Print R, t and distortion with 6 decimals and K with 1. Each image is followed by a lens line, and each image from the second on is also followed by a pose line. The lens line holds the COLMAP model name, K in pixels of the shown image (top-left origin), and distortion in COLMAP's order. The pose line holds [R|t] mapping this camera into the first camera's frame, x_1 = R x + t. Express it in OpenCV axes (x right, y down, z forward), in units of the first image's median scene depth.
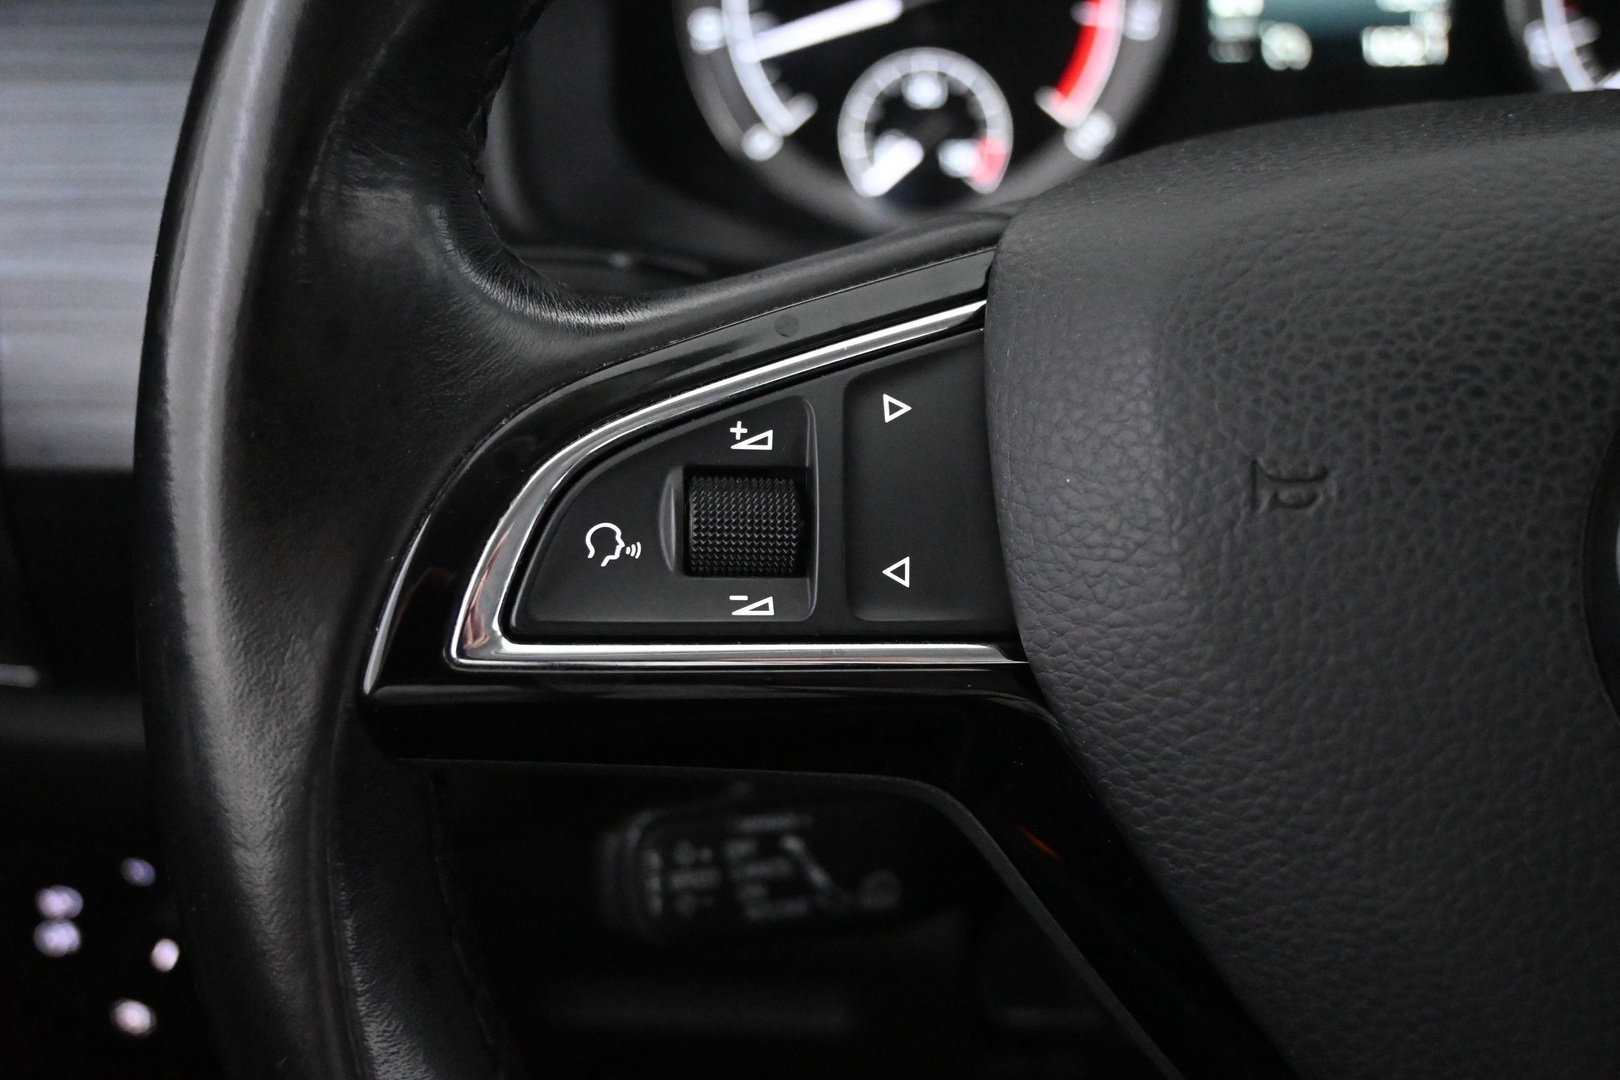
lens RADIAL K [[2024.8, 0, 806.0], [0, 2024.8, 551.3], [0, 0, 1]] dist [-0.003577, 0.000000]
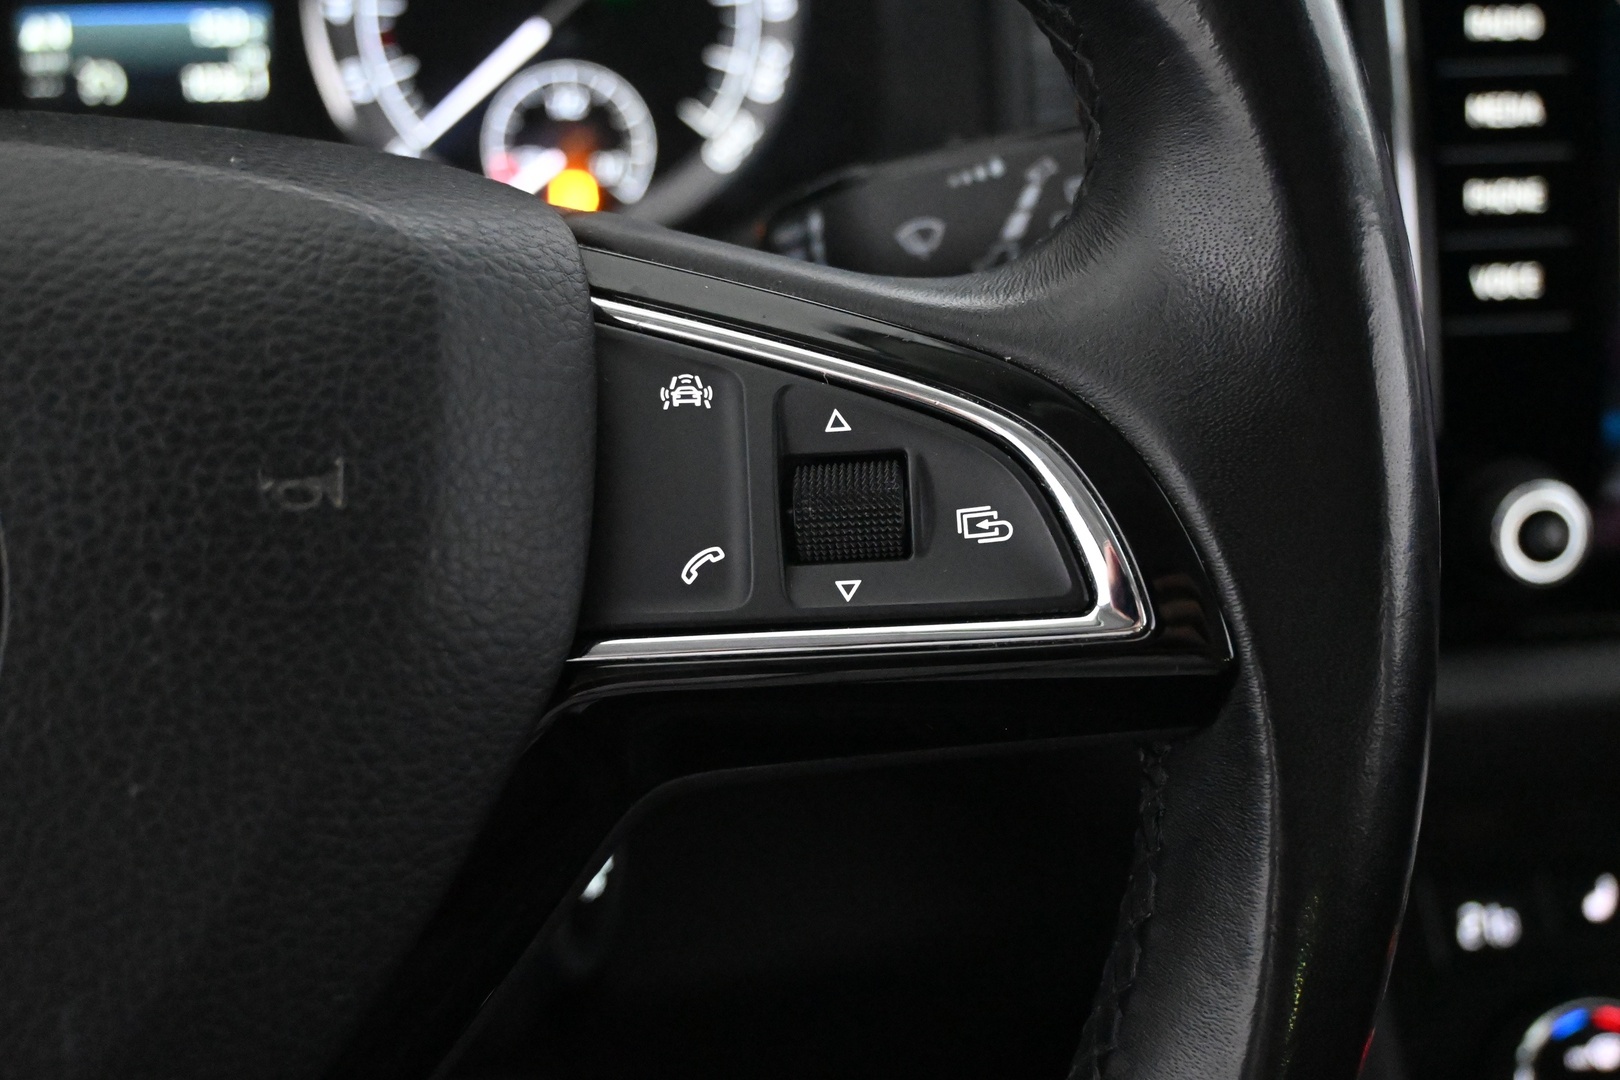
lens RADIAL K [[2024.8, 0, 816.6], [0, 2024.8, 533.8], [0, 0, 1]] dist [-0.003577, 0.000000]
pose [[0.985358, -0.035689, 0.166722, 0.794660], [0.041179, 0.998714, -0.029583, 0.025343], [-0.165451, 0.036015, 0.985560, -0.029703]]
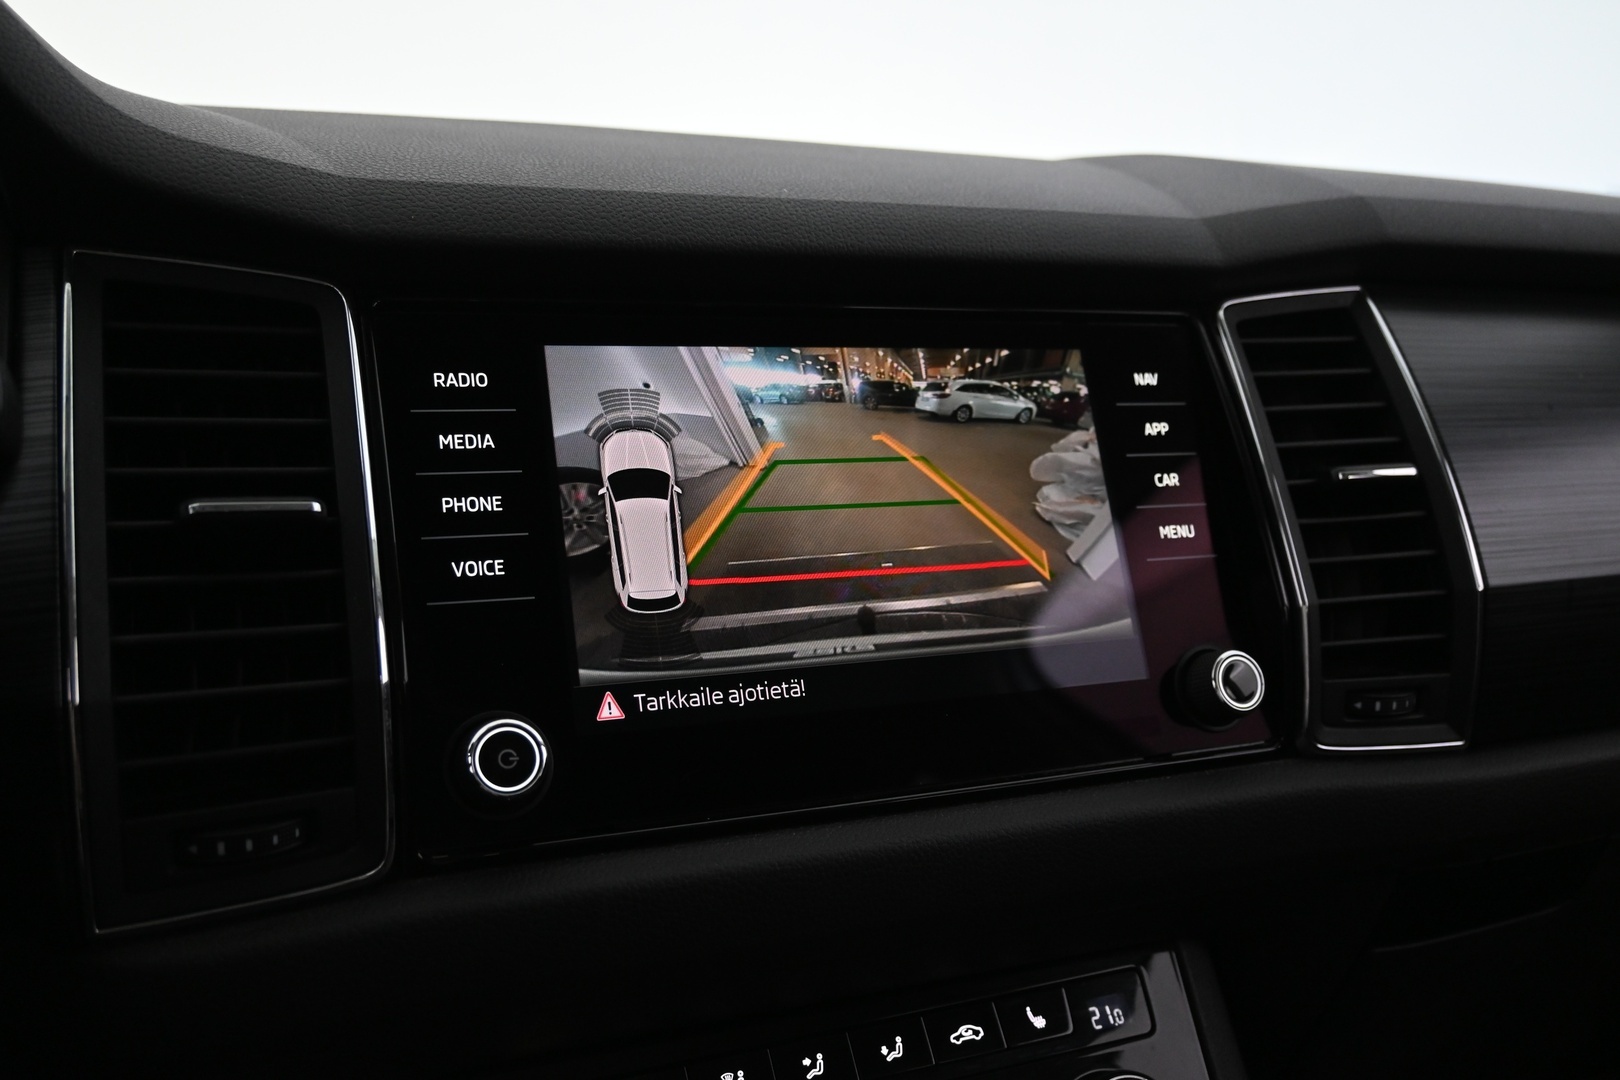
lens RADIAL K [[1415.1, 0, 811.3], [0, 1415.1, 541.2], [0, 0, 1]] dist [-0.011288, -0.005662]
pose [[0.906121, -0.010589, 0.422887, 1.347209], [0.169163, 0.925344, -0.339296, 0.332301], [-0.387723, 0.378980, 0.840265, 0.134832]]
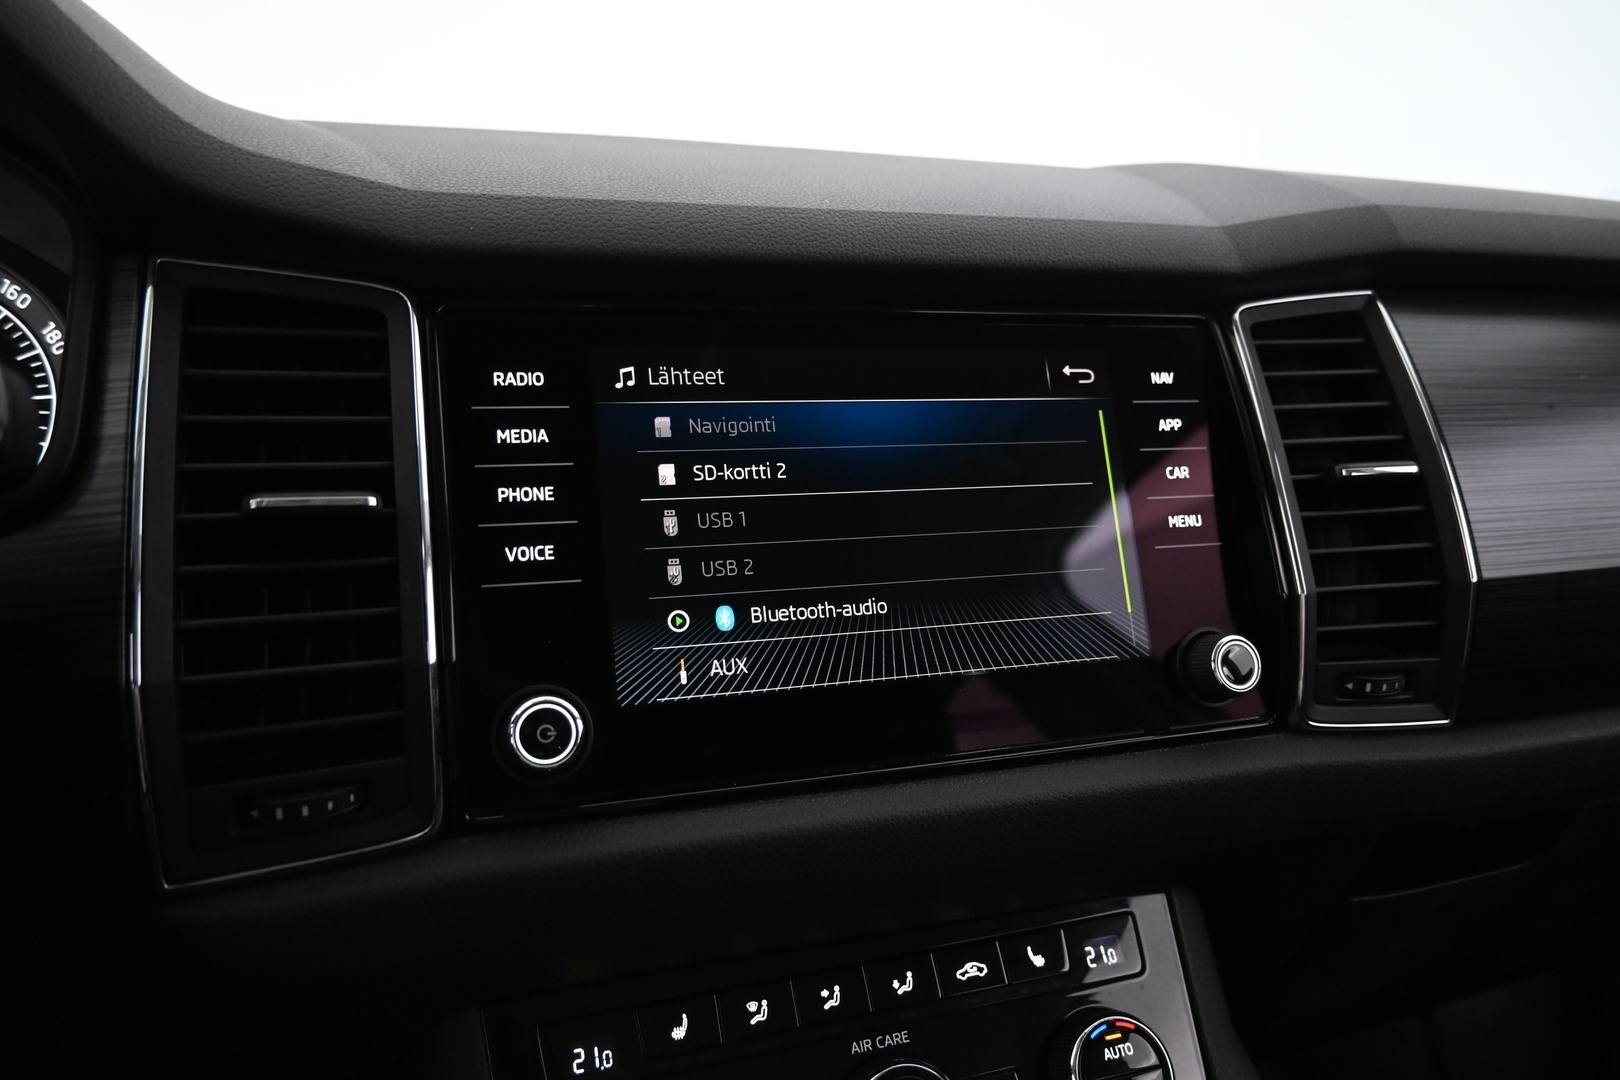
lens RADIAL K [[1106.2, 0, 810.6], [0, 1106.2, 539.8], [0, 0, 1]] dist [0.000227, -0.006735]
pose [[0.937362, -0.013975, 0.348078, 1.520855], [0.121323, 0.949736, -0.288588, 0.185686], [-0.326549, 0.312741, 0.891941, 0.282614]]
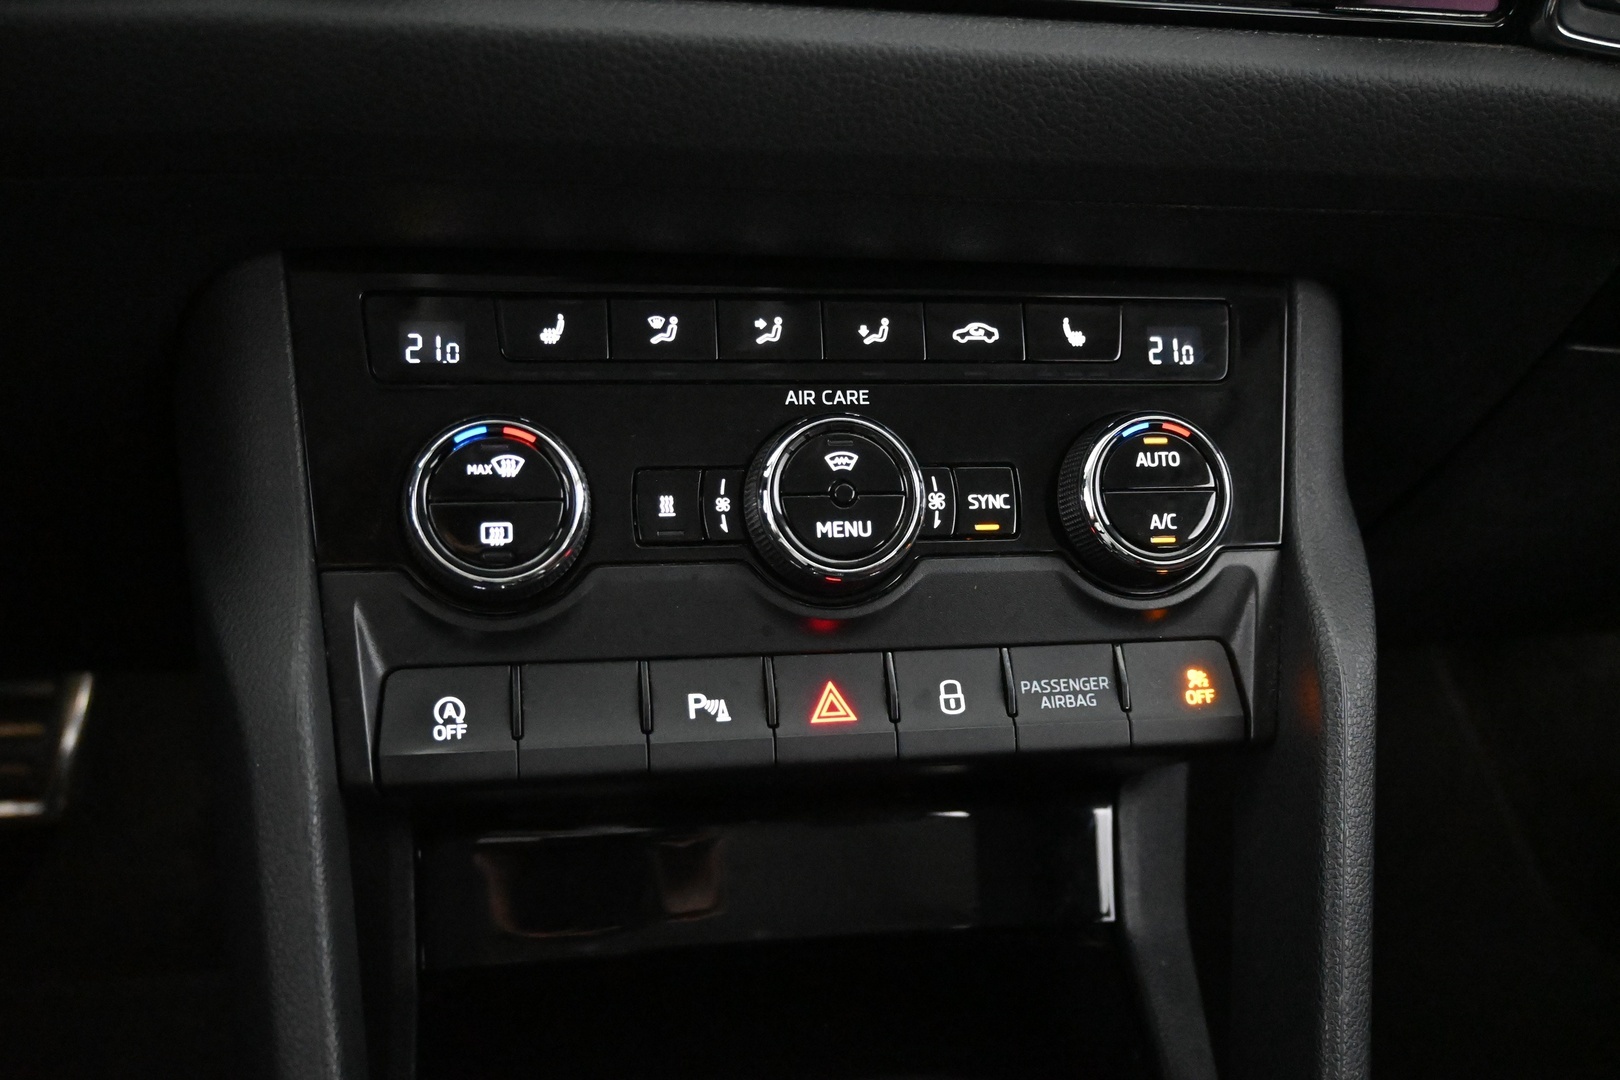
lens RADIAL K [[1506.0, 0, 811.8], [0, 1506.0, 531.6], [0, 0, 1]] dist [-0.008748, 0.000000]
pose [[0.971511, 0.006759, 0.236899, 1.745882], [-0.015315, 0.999294, 0.034297, 0.481335], [-0.236500, -0.036948, 0.970929, 0.354306]]
